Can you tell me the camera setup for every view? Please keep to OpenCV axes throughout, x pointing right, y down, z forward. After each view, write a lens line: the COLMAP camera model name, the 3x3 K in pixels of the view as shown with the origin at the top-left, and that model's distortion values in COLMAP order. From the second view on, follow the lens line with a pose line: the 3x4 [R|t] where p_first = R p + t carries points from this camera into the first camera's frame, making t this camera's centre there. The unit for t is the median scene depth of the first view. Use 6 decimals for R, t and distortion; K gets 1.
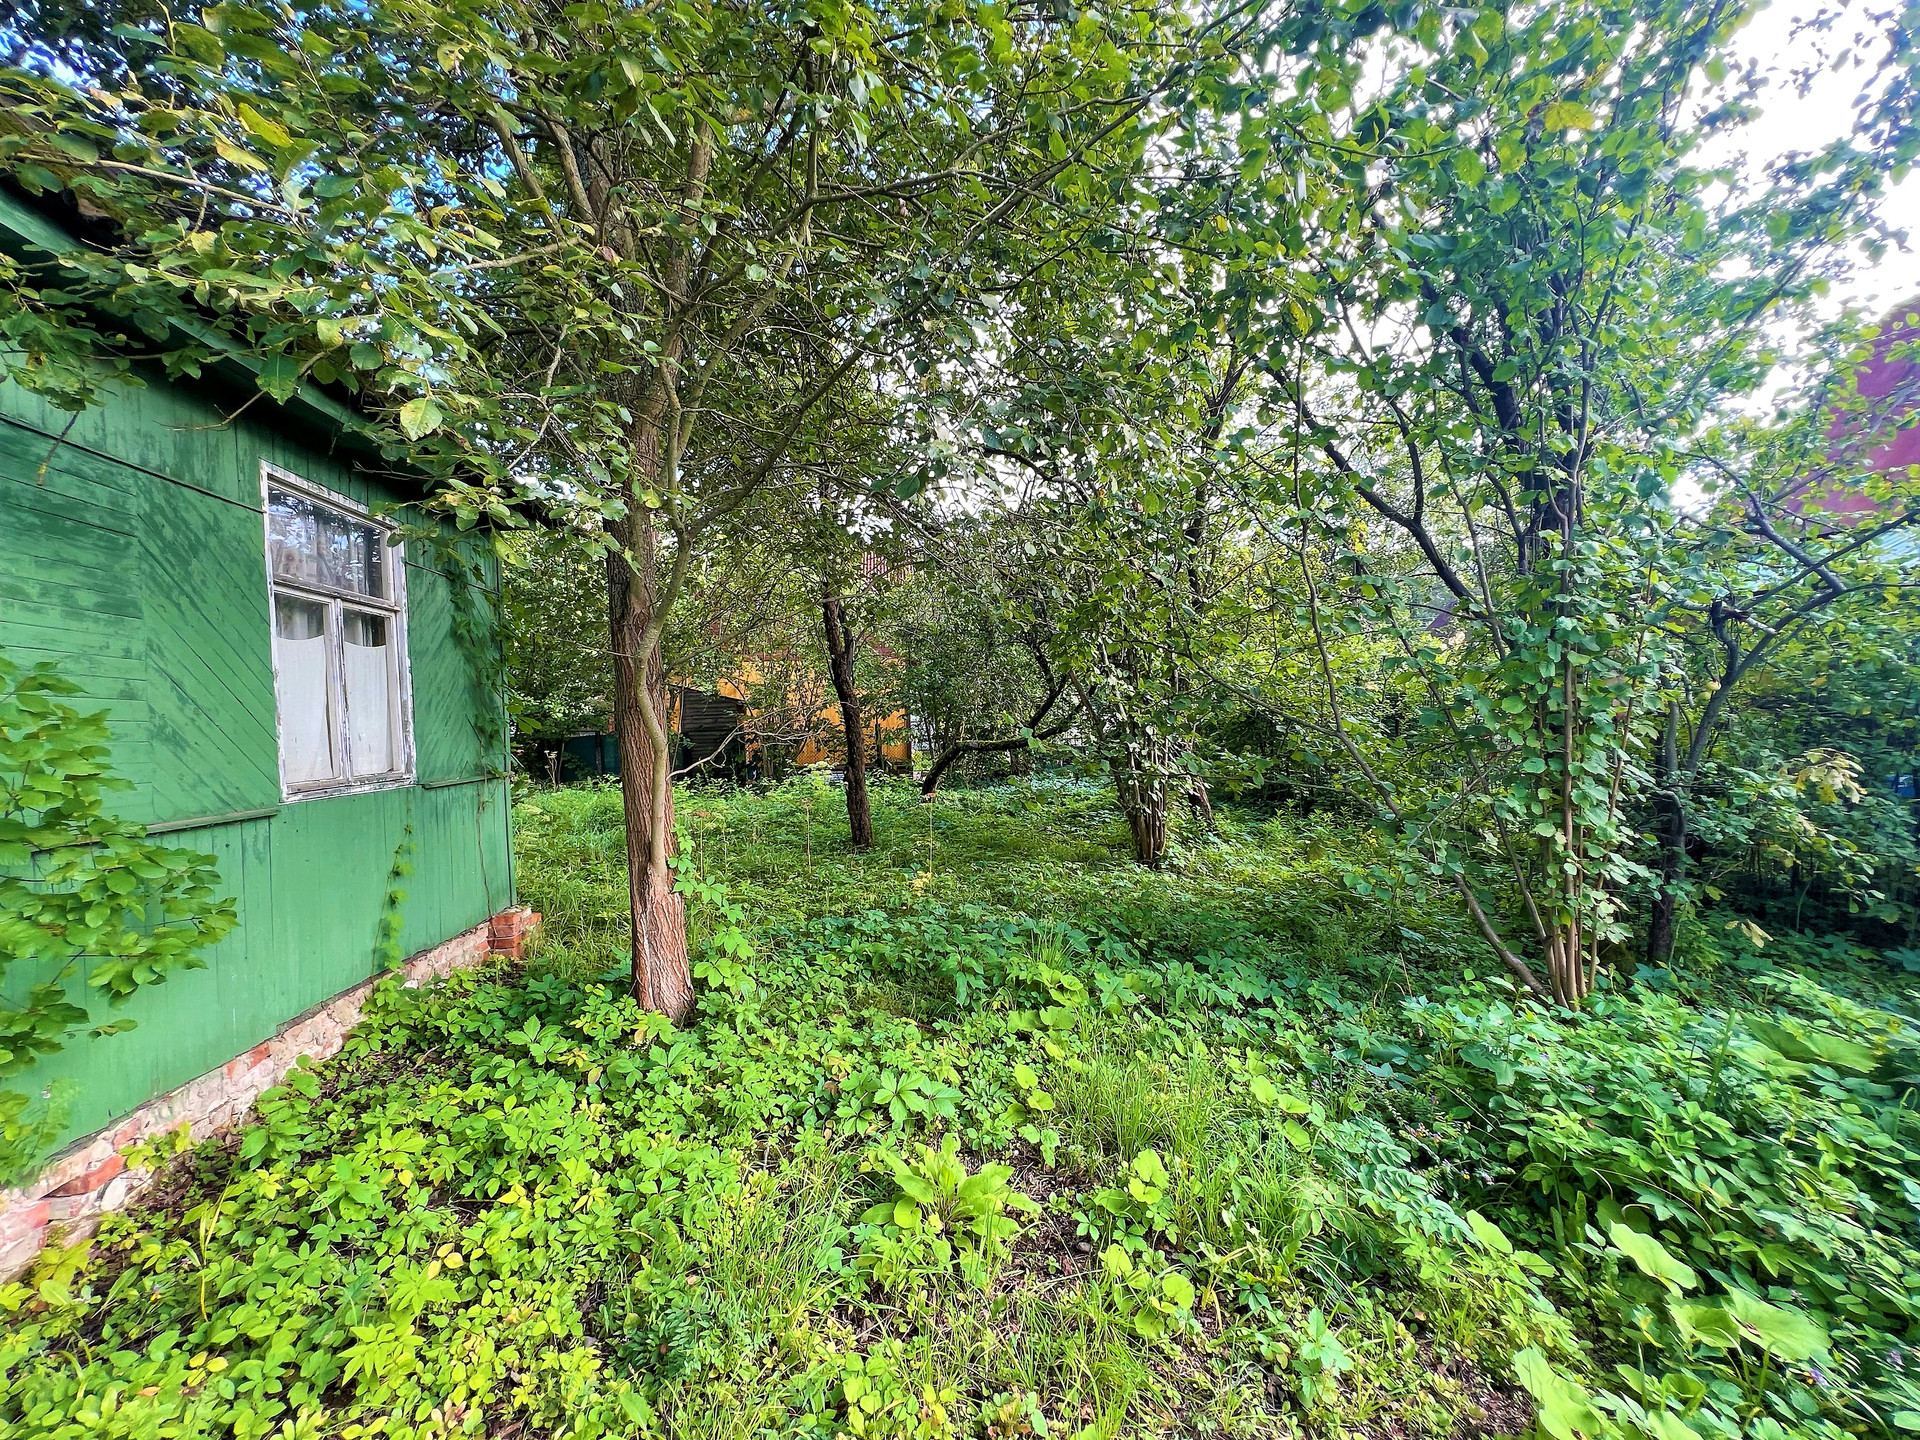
lens RADIAL K [[771.5, 0, 959.9], [0, 771.5, 726.9], [0, 0, 1]] dist [-0.003571, 0.000713]
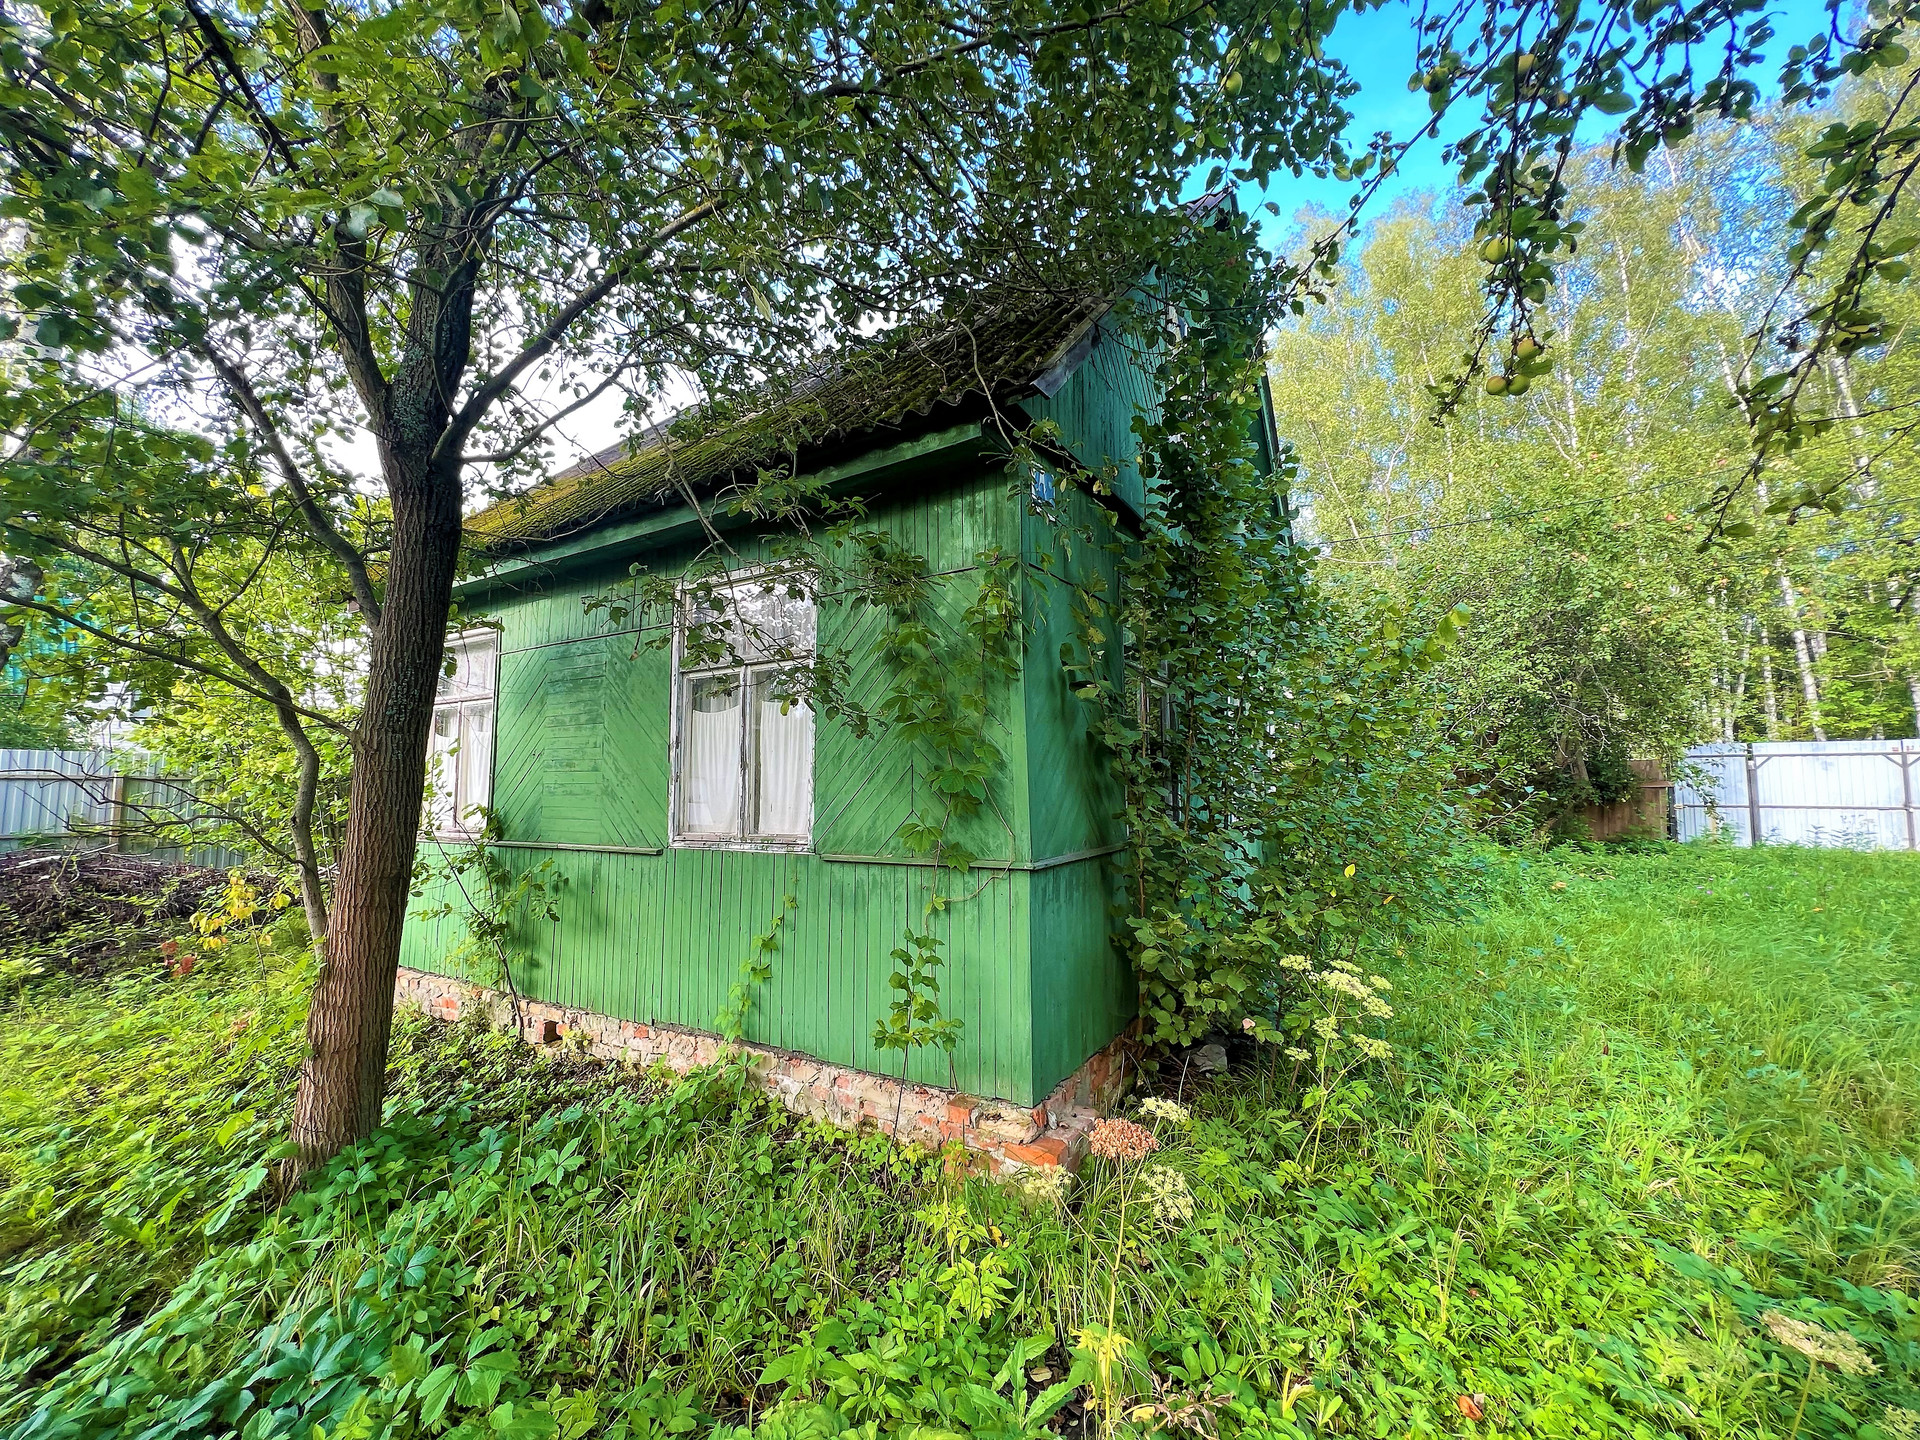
lens RADIAL K [[771.5, 0, 951.7], [0, 771.5, 730.4], [0, 0, 1]] dist [-0.003571, 0.000713]
pose [[-0.601110, -0.051345, -0.797515, -0.144261], [0.006280, 0.997600, -0.068960, -0.002614], [0.799141, -0.046460, -0.599345, 2.262763]]
